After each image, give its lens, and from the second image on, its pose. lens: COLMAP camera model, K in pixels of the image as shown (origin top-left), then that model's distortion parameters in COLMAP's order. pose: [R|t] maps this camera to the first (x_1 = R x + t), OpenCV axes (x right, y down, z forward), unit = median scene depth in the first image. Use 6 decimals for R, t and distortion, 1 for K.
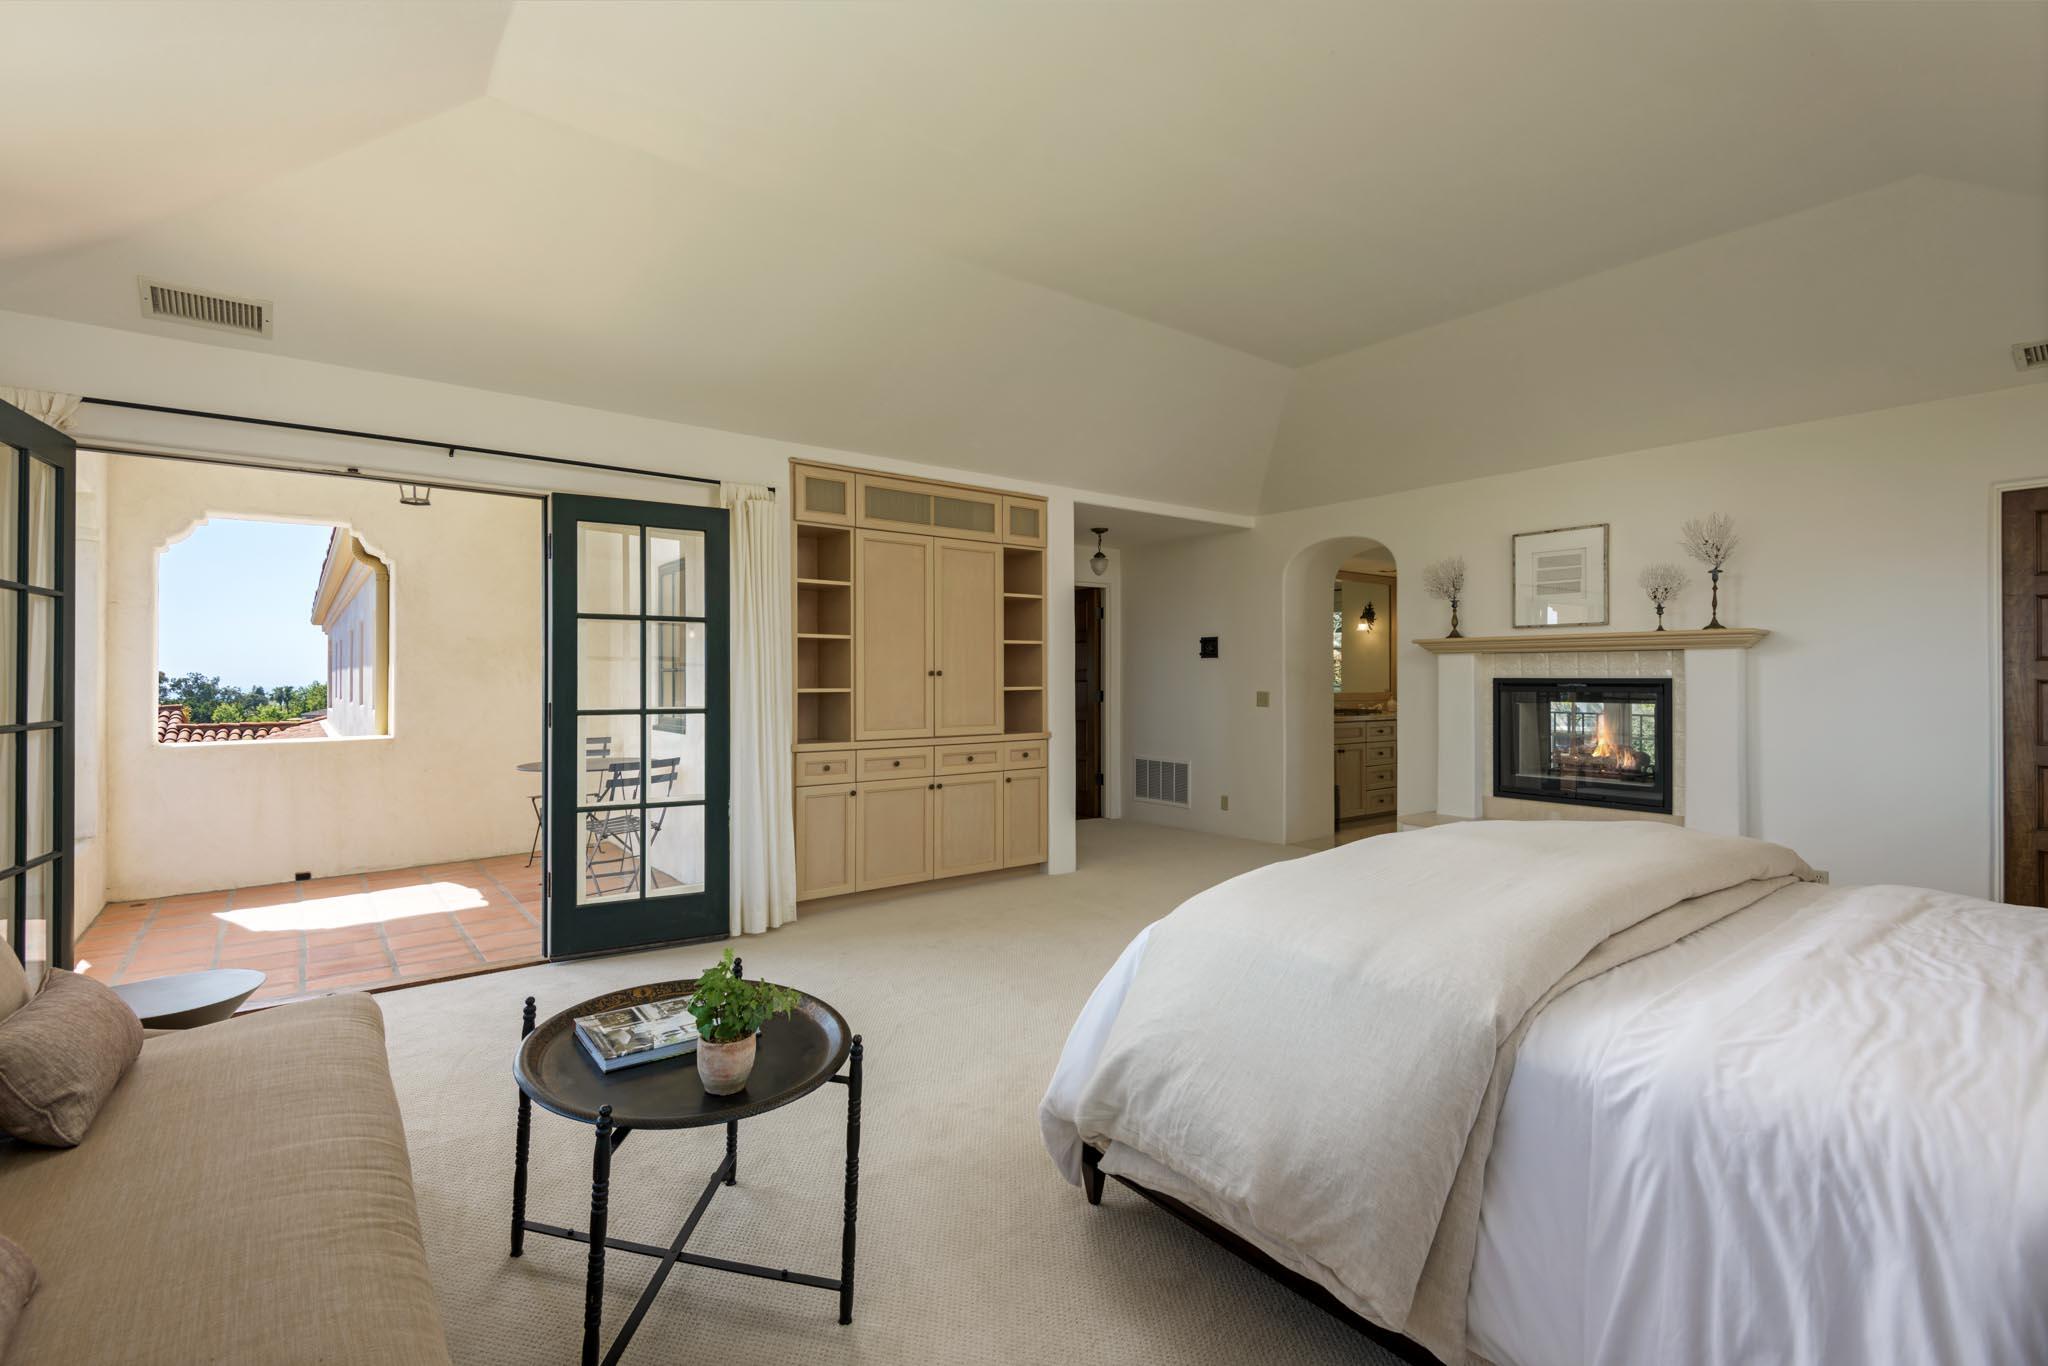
lens RADIAL K [[937.2, 0, 1024.0], [0, 937.2, 683.0], [0, 0, 1]] dist [0.000611, 0.000006]
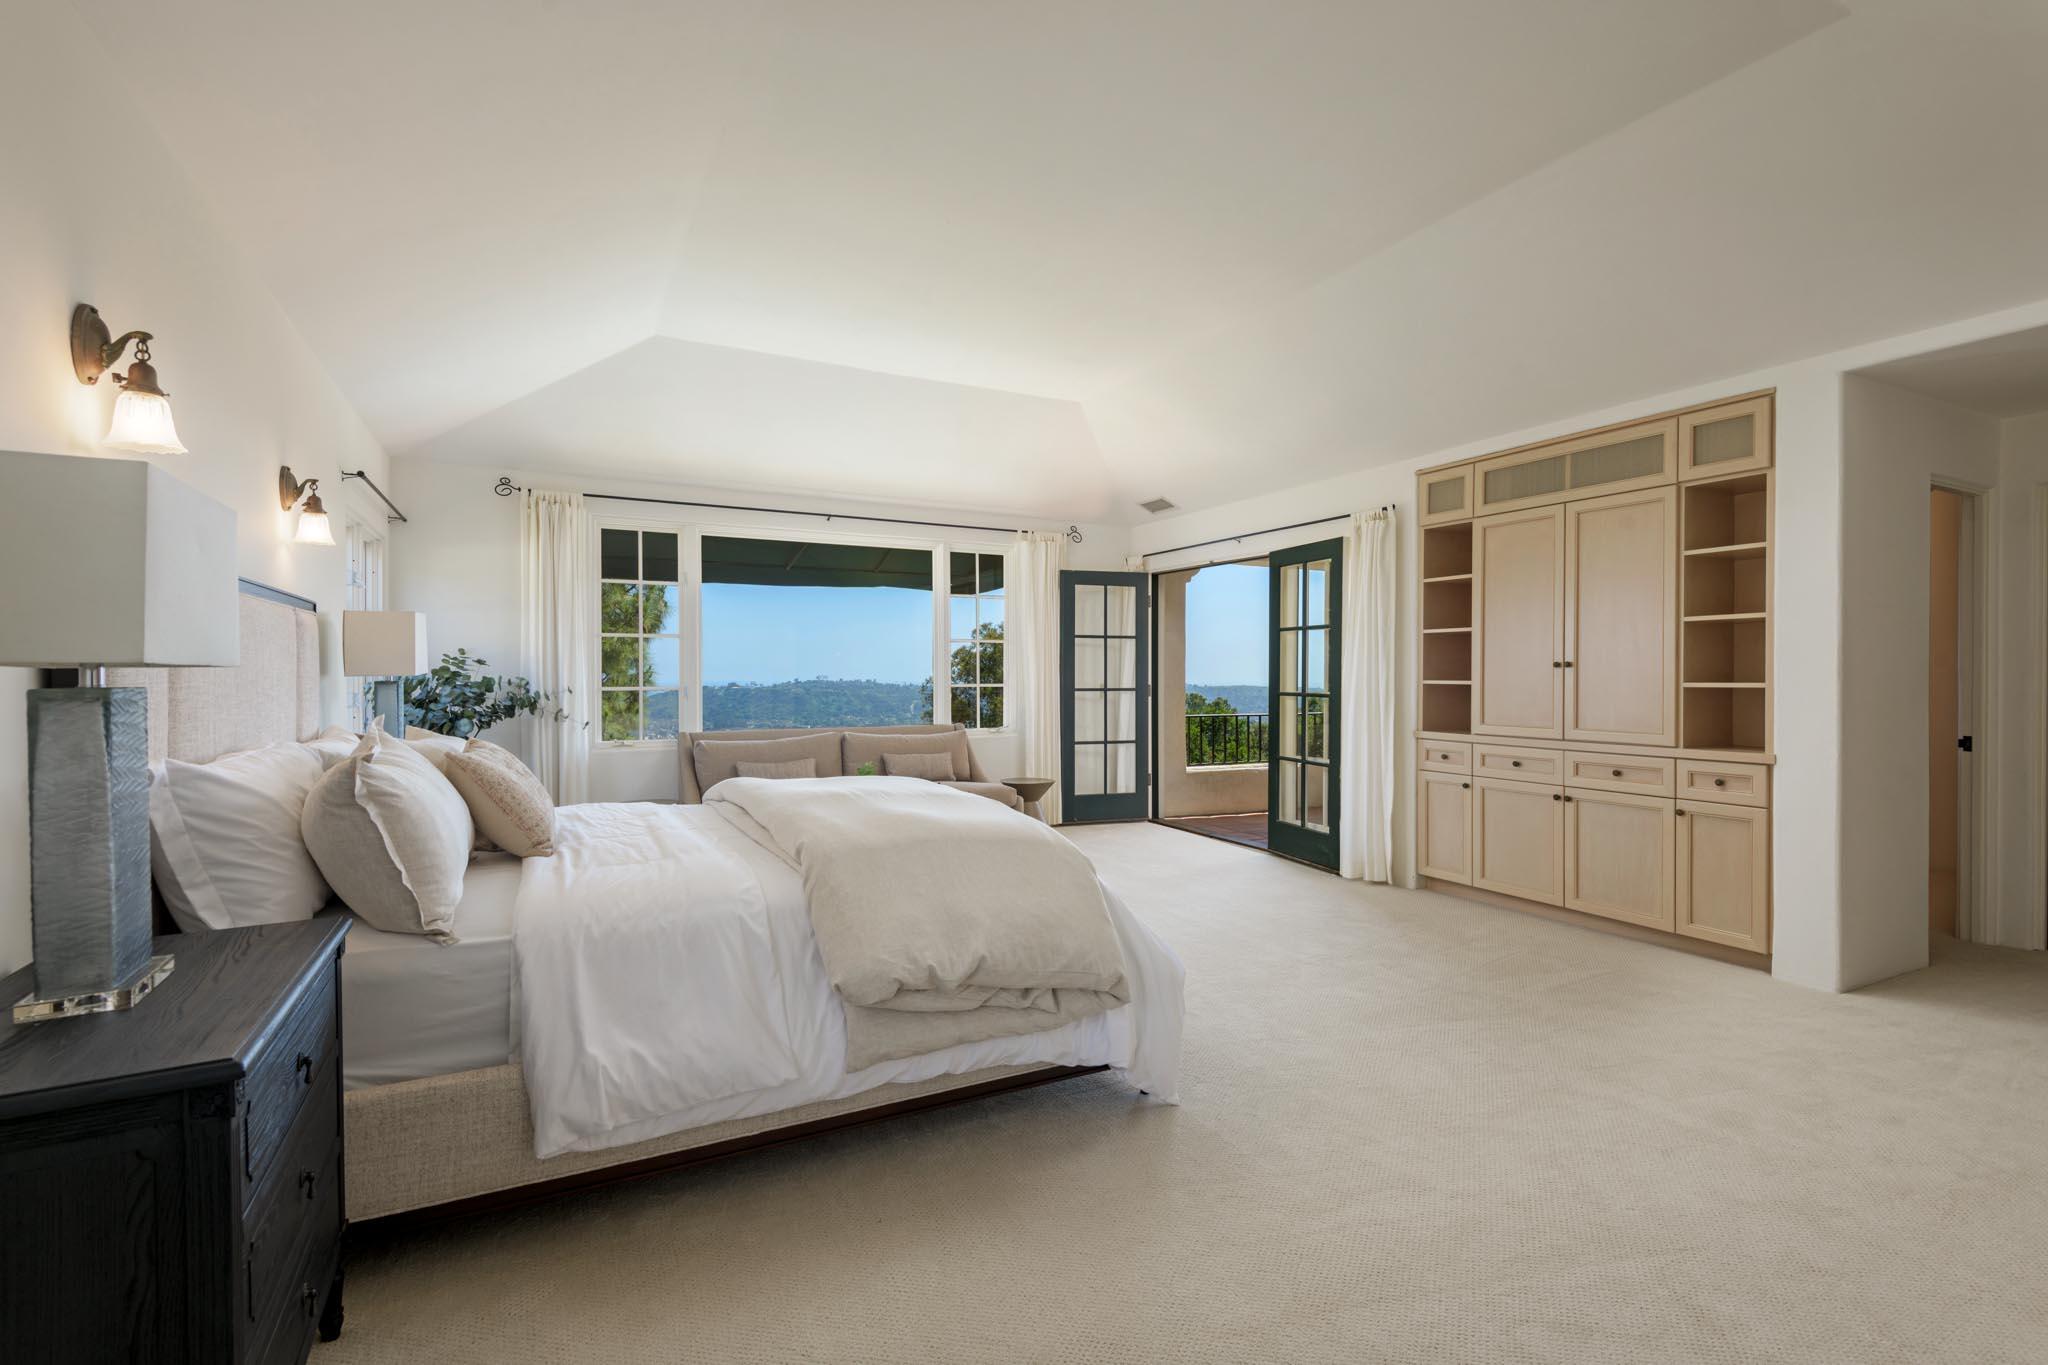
lens RADIAL K [[937.2, 0, 1024.0], [0, 937.2, 682.5], [0, 0, 1]] dist [0.000611, 0.000006]
pose [[-0.206137, 0.010637, -0.978465, 0.879097], [-0.003892, 0.999924, 0.011690, -0.002284], [0.978515, 0.006218, -0.206080, 0.733427]]
